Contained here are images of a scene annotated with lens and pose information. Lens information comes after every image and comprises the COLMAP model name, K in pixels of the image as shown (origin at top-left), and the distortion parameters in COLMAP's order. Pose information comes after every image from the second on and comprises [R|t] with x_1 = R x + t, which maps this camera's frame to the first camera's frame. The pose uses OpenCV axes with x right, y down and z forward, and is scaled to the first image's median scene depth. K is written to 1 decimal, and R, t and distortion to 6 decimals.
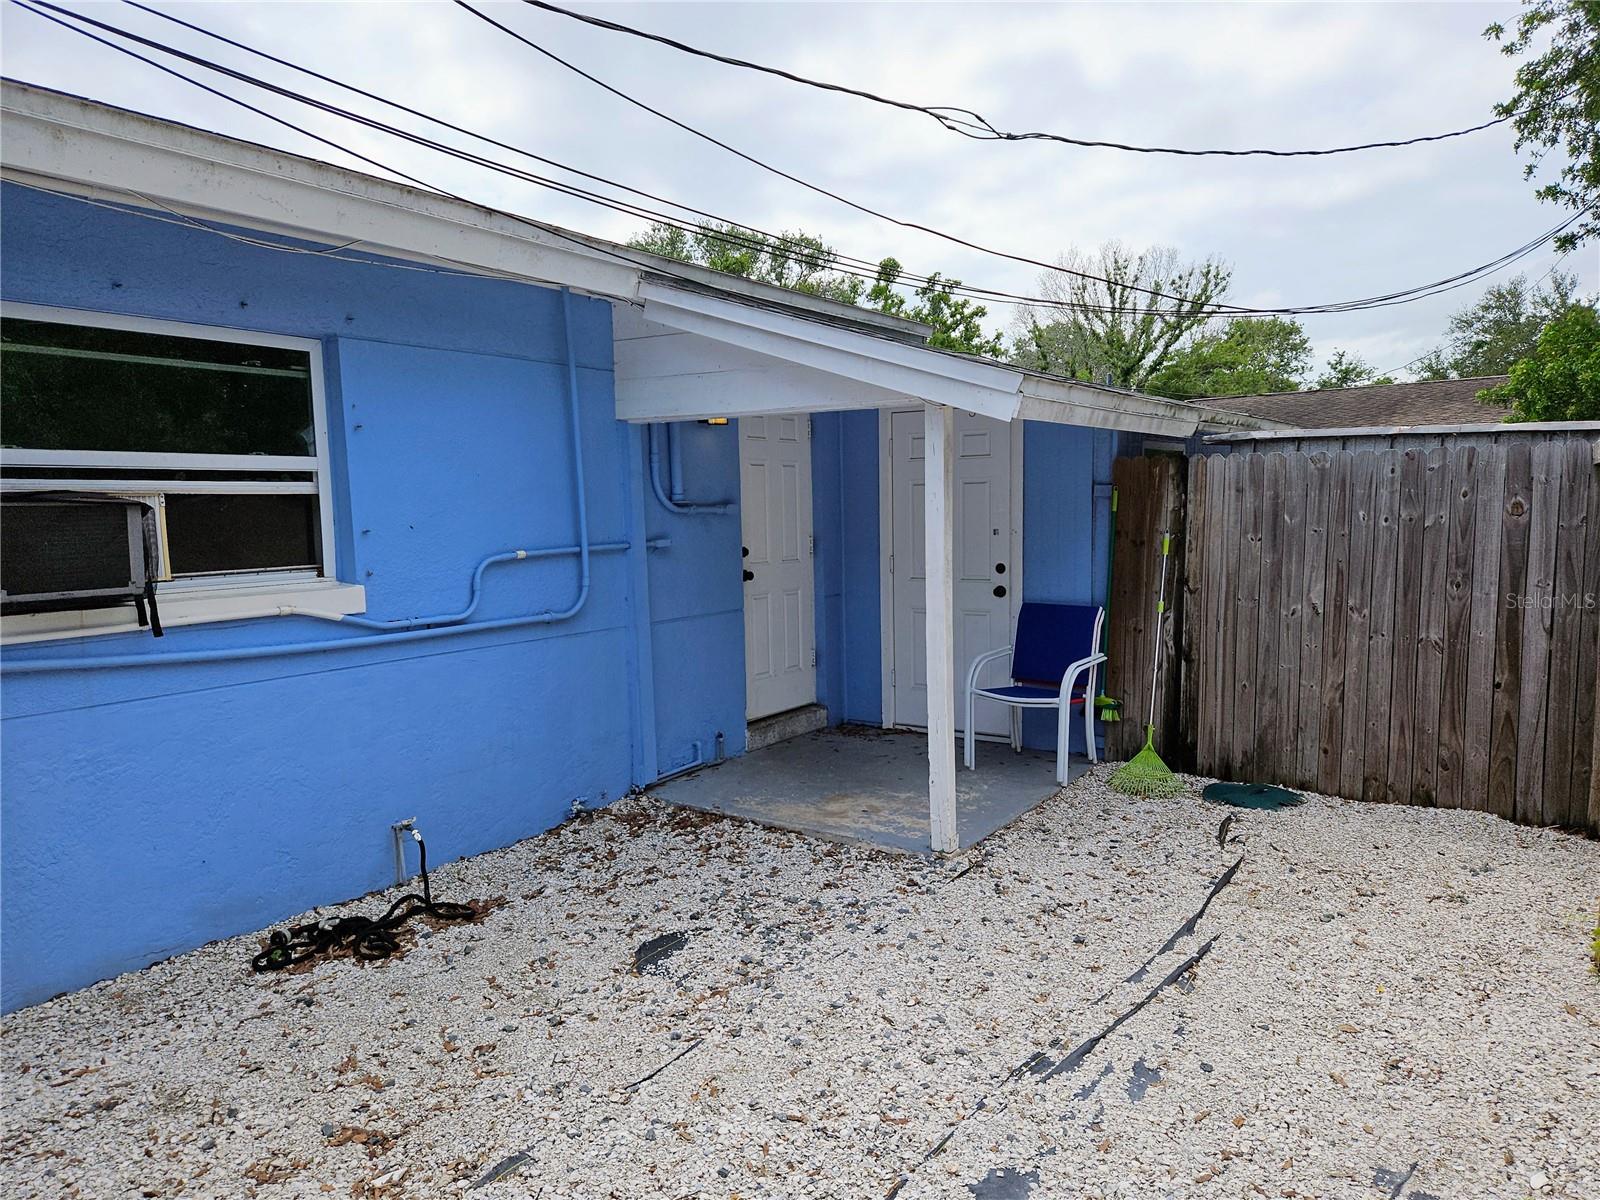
lens RADIAL K [[1066.9, 0, 795.6], [0, 1066.9, 611.7], [0, 0, 1]] dist [0.074320, -0.061837]
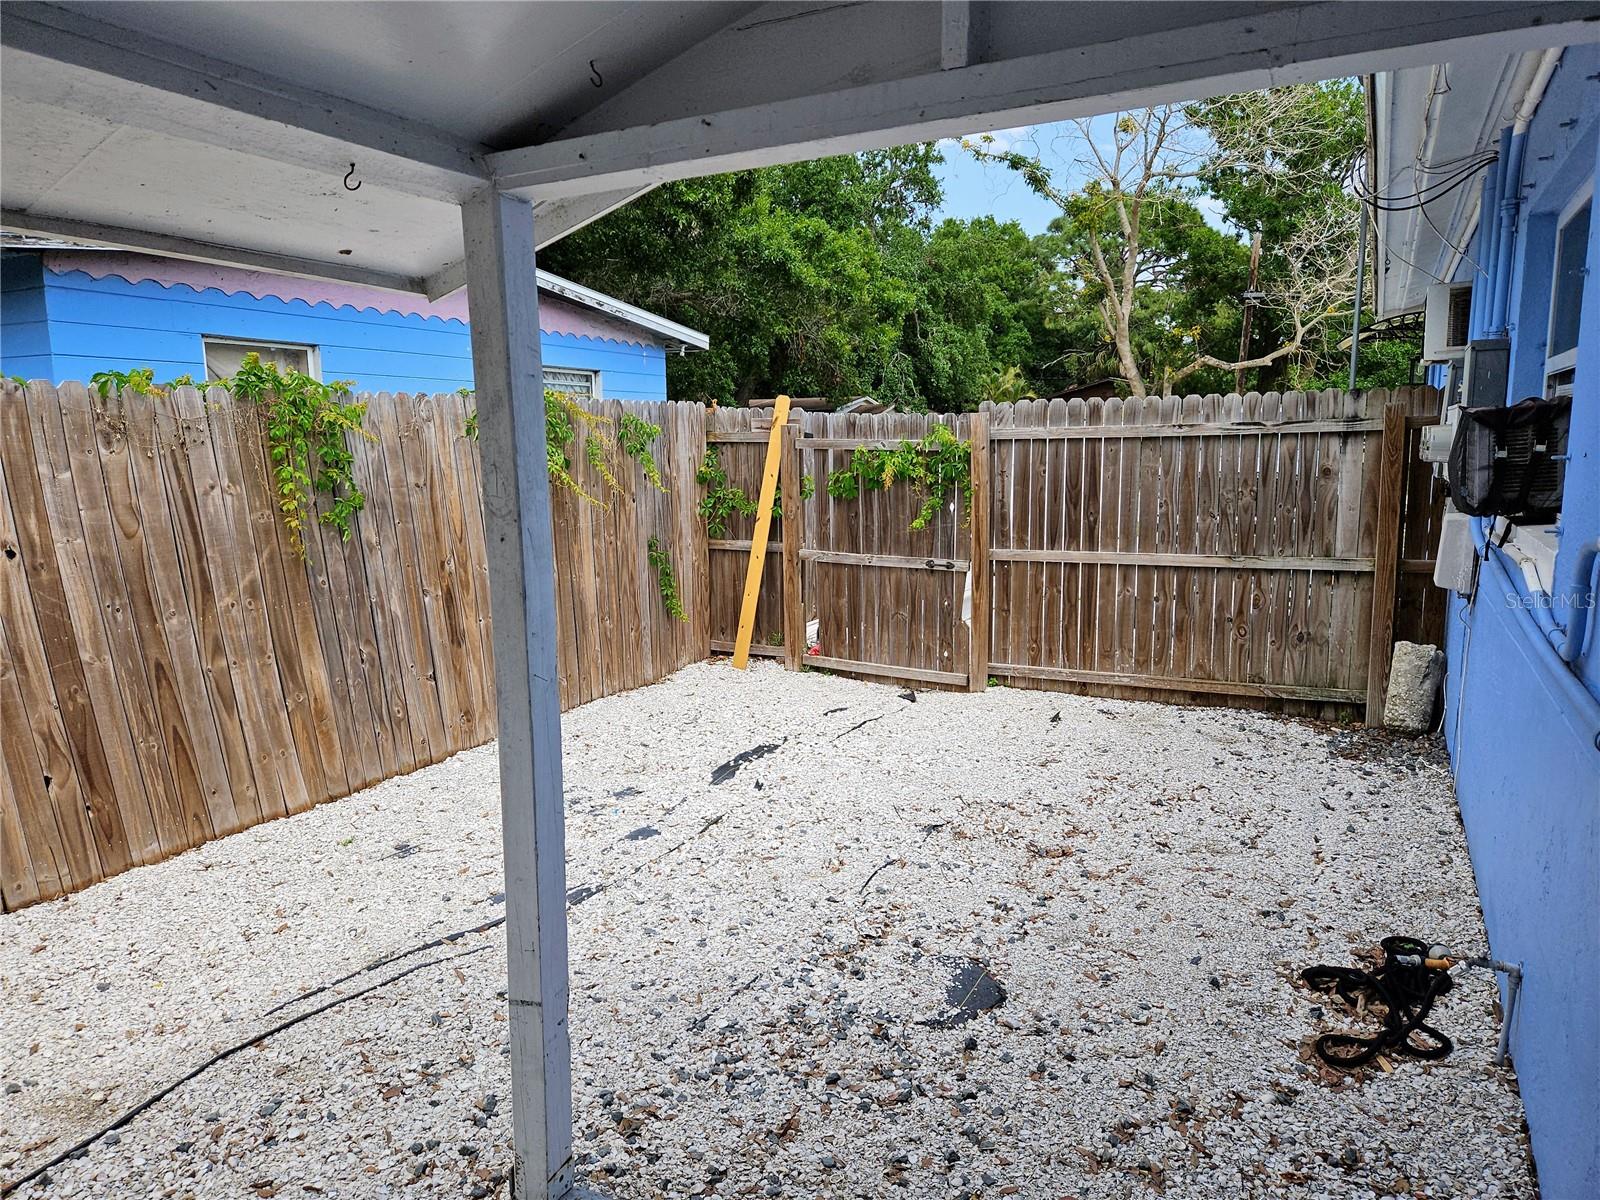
lens RADIAL K [[1066.9, 0, 795.6], [0, 1066.9, 611.7], [0, 0, 1]] dist [0.074320, -0.061837]
pose [[-0.991508, 0.049988, -0.120058, 0.087499], [0.017814, 0.966679, 0.255369, -0.163614], [0.128823, 0.251062, -0.959360, 1.671318]]
